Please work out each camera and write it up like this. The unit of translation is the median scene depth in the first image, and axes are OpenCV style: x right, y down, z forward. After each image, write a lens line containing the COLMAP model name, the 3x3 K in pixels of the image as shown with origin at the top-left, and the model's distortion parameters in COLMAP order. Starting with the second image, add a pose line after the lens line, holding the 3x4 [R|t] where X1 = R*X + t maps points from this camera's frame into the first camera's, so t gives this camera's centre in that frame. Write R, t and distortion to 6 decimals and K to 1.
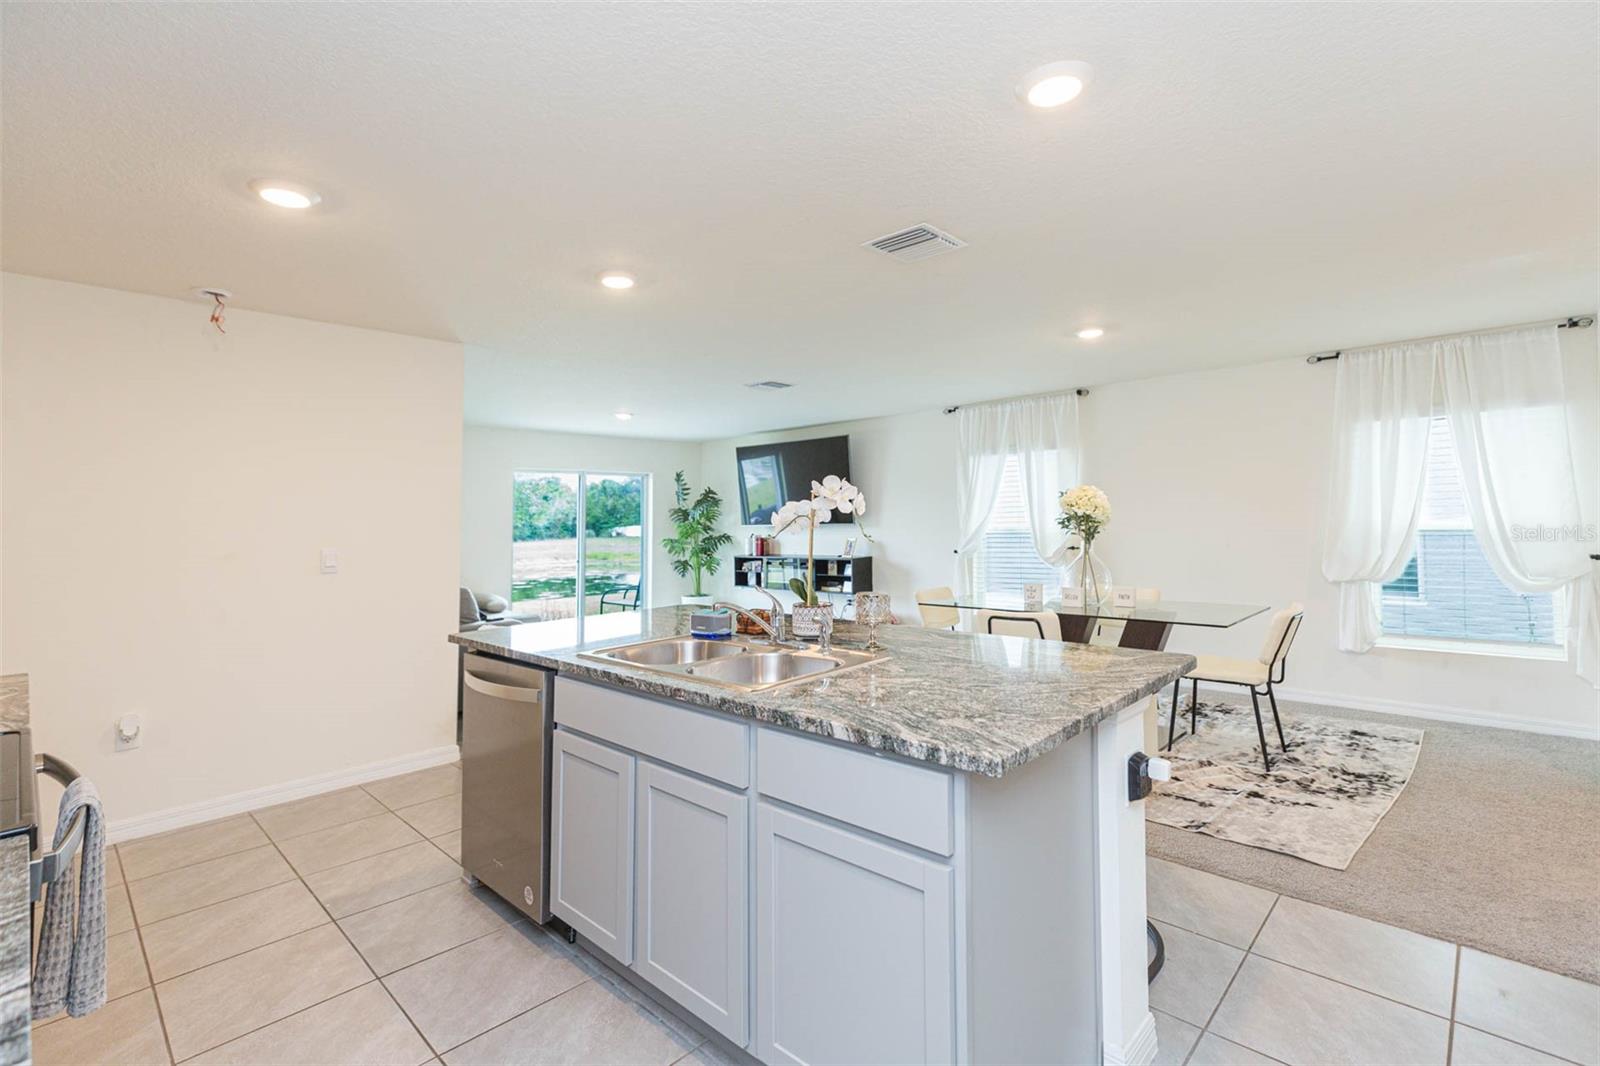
lens RADIAL K [[740.4, 0, 811.1], [0, 740.4, 483.9], [0, 0, 1]] dist [0.000383, -0.000429]
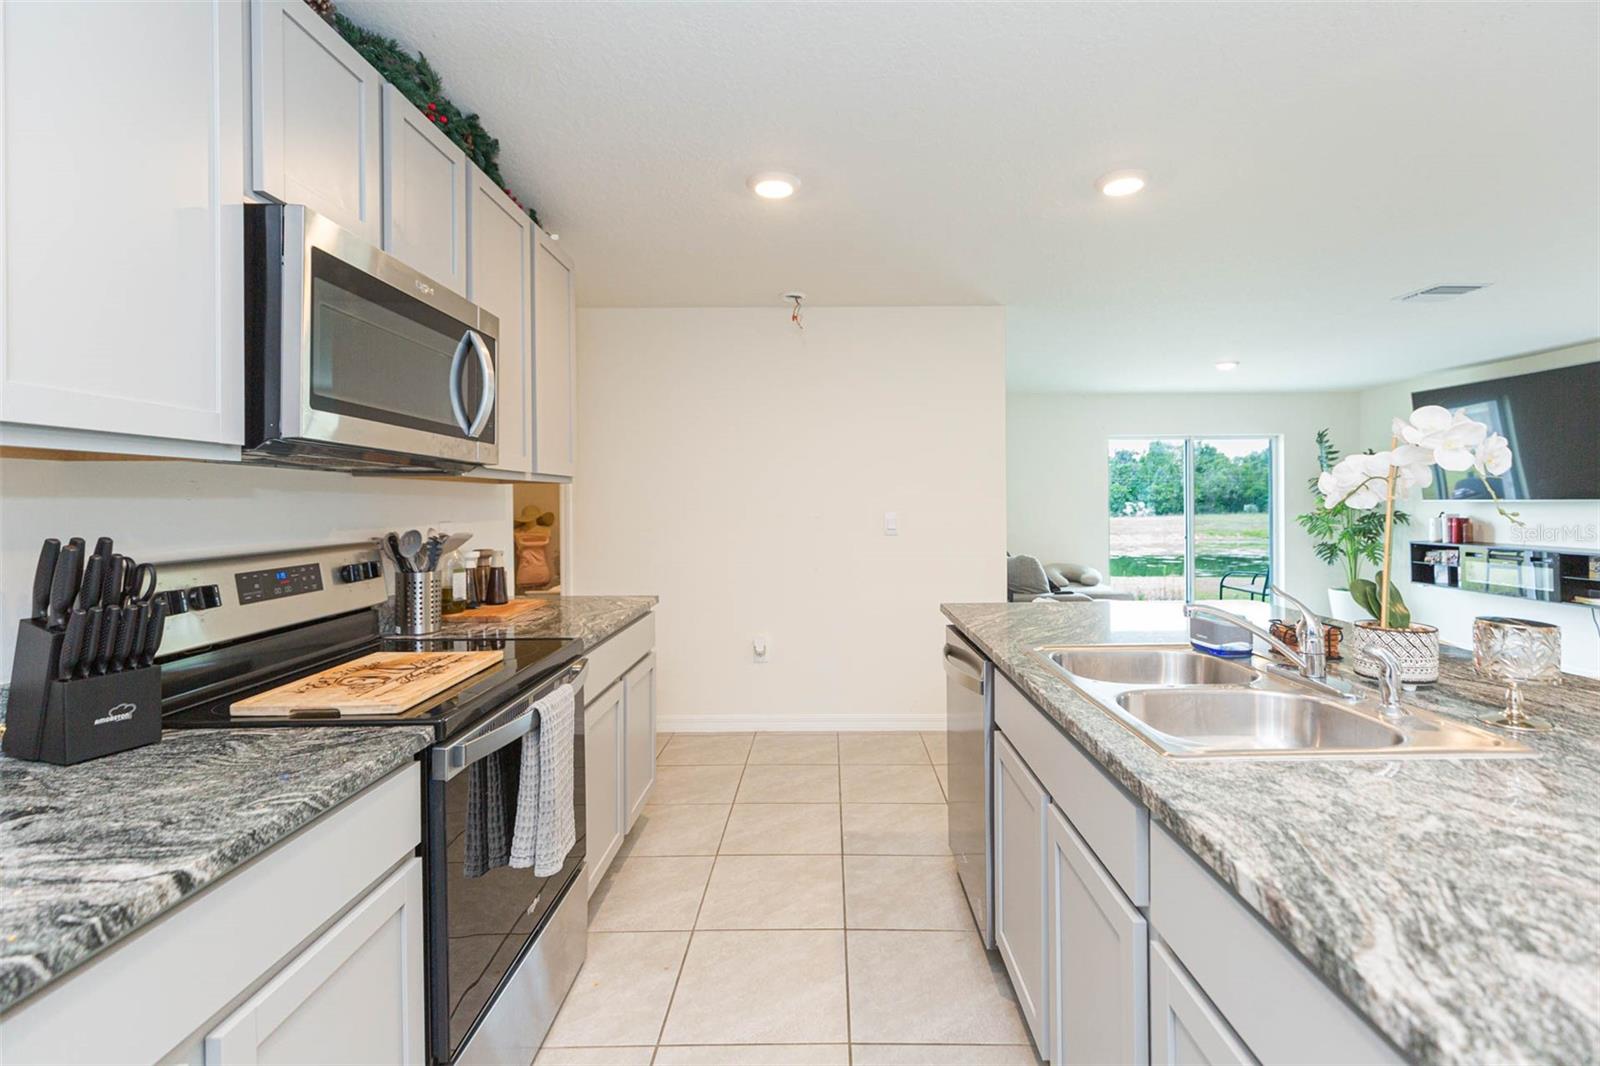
lens RADIAL K [[740.4, 0, 811.1], [0, 740.4, 483.9], [0, 0, 1]] dist [0.000383, -0.000429]
pose [[0.677710, -0.000495, -0.735329, 0.033432], [0.027678, 0.999308, 0.024836, 0.005858], [0.734808, -0.037183, 0.677255, 0.071137]]
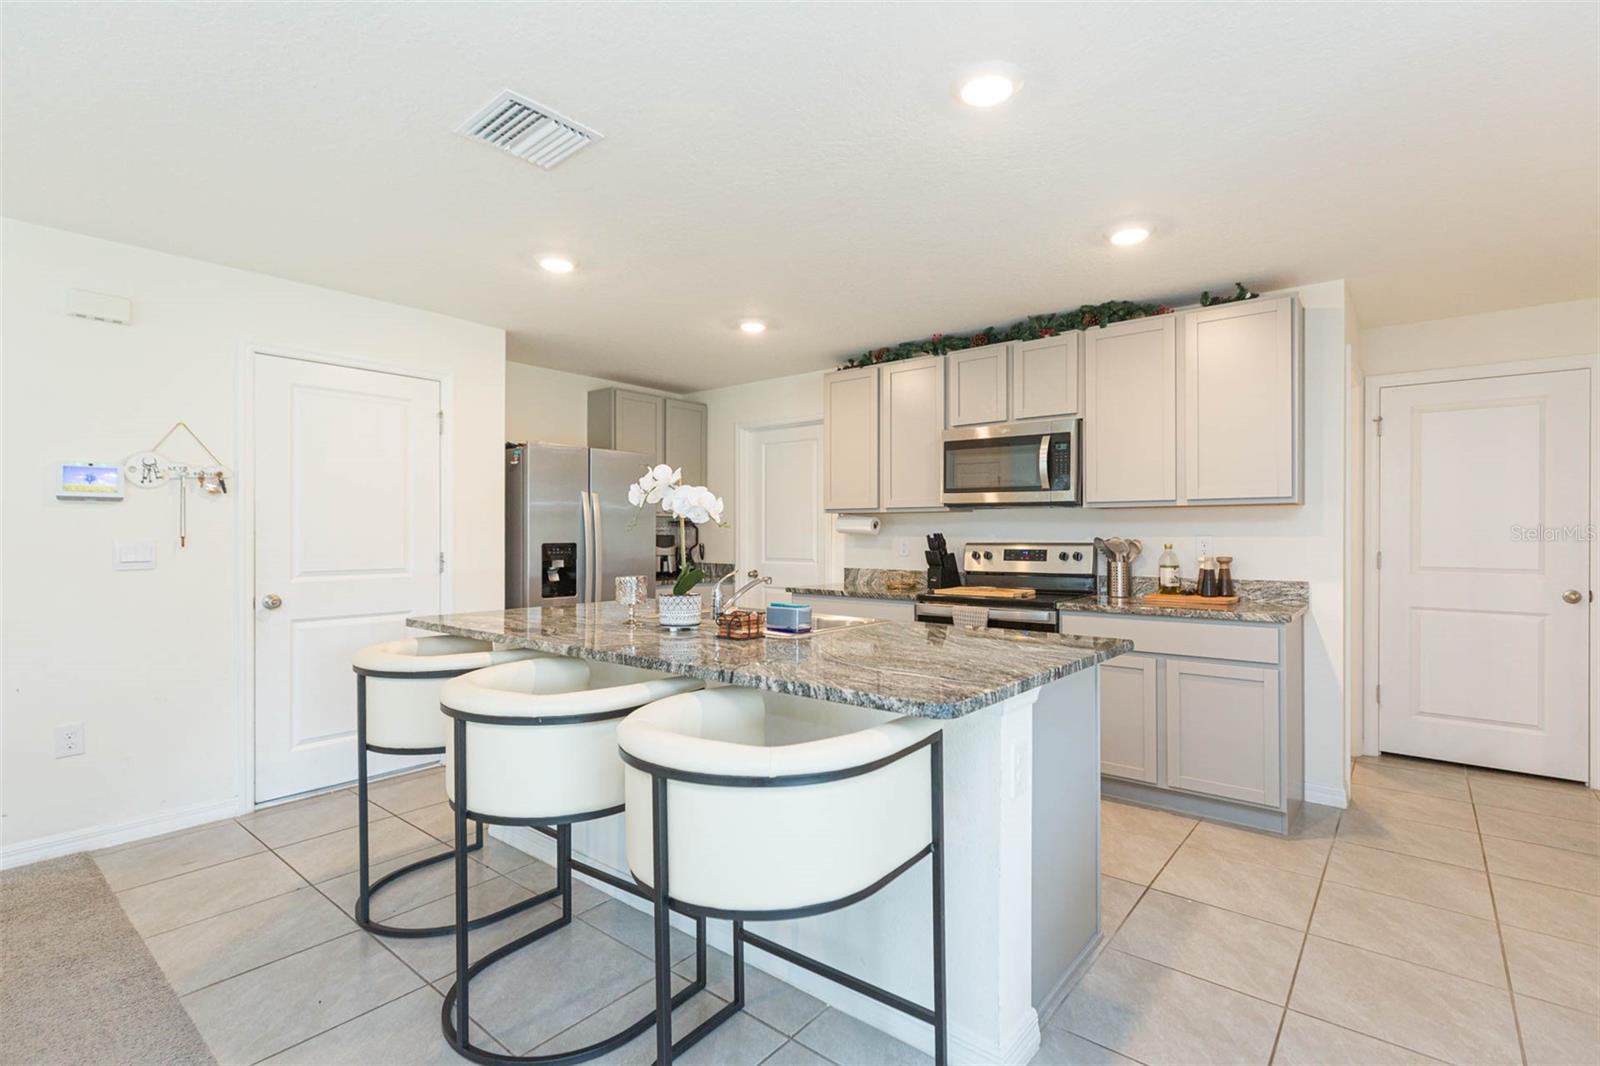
lens RADIAL K [[731.4, 0, 826.9], [0, 731.4, 539.0], [0, 0, 1]] dist [0.001225, 0.000091]
pose [[-0.997489, 0.021660, -0.067422, -0.037163], [0.024387, 0.998906, -0.039891, 0.036565], [0.066485, -0.041435, -0.996927, 0.550375]]
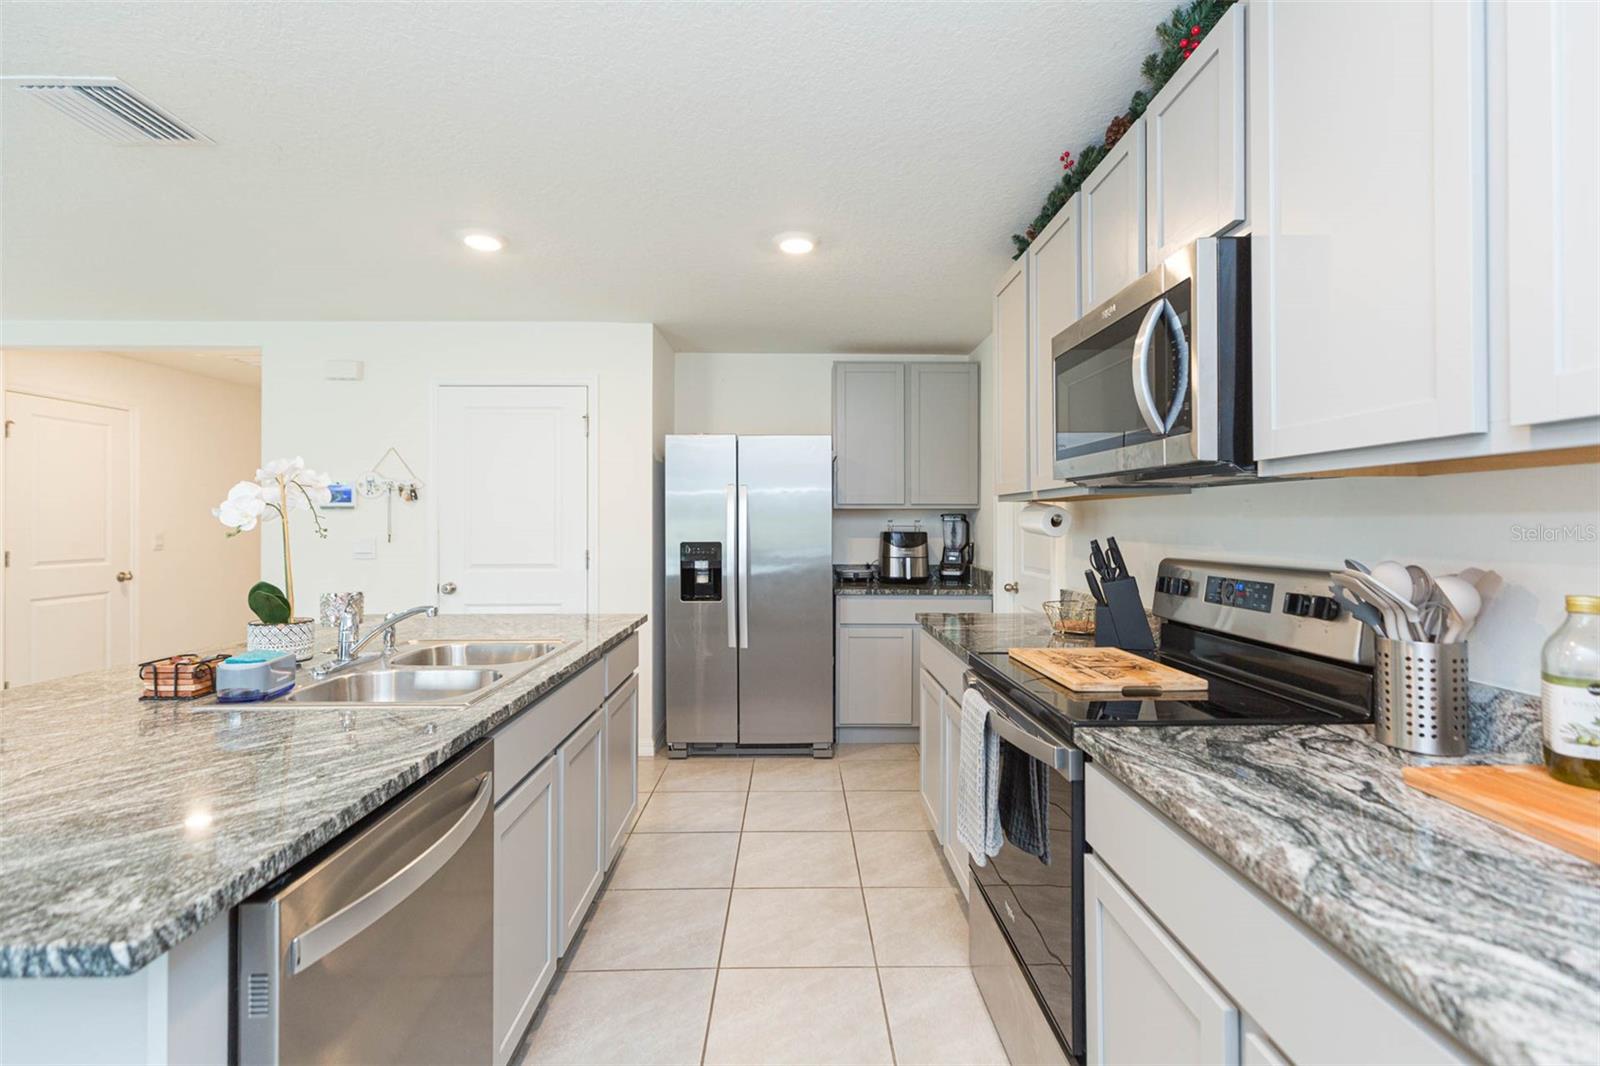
lens RADIAL K [[714.6, 0, 809.2], [0, 714.6, 538.8], [0, 0, 1]] dist [0.002647, -0.000090]
pose [[-0.692982, 0.005677, 0.720933, -0.252221], [-0.019695, 0.999447, -0.026802, 0.024237], [-0.720686, -0.032772, -0.692487, 0.313894]]
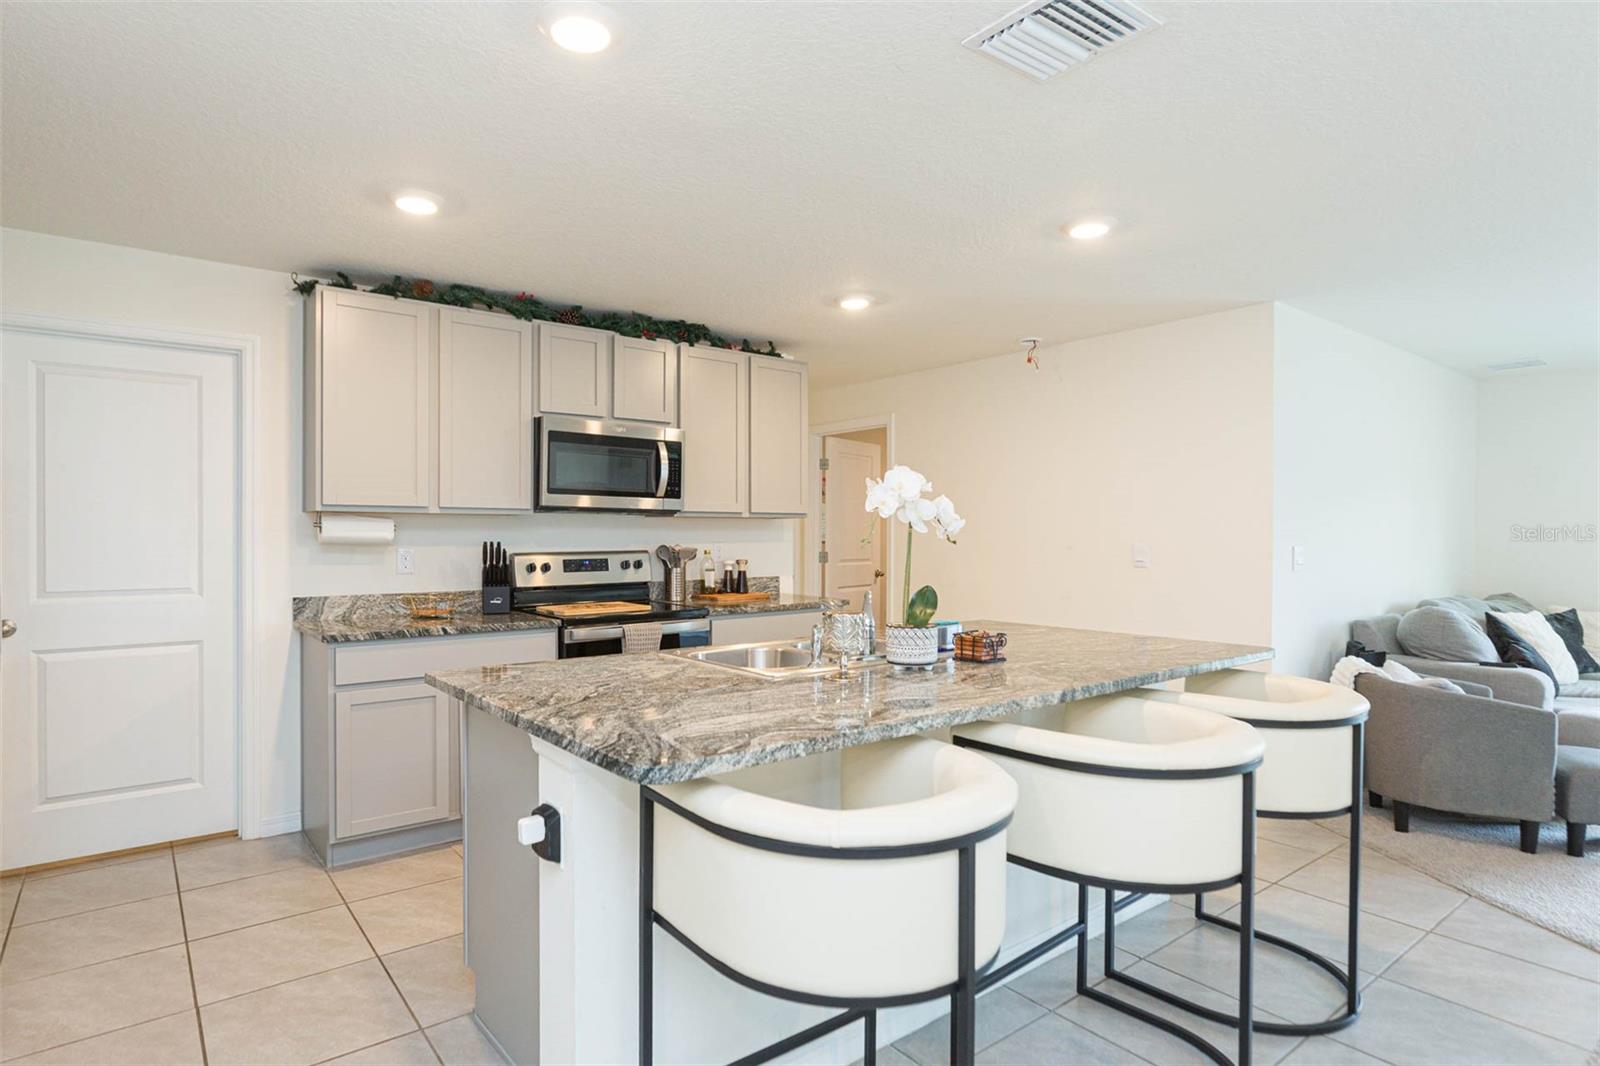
lens RADIAL K [[869.4, 0, 764.1], [0, 869.4, 534.8], [0, 0, 1]] dist [0.002378, 0.000506]
pose [[-0.180684, 0.021953, -0.983296, 0.276148], [0.052122, 0.998560, 0.012716, 0.013072], [0.982159, -0.048953, -0.181568, 0.289410]]
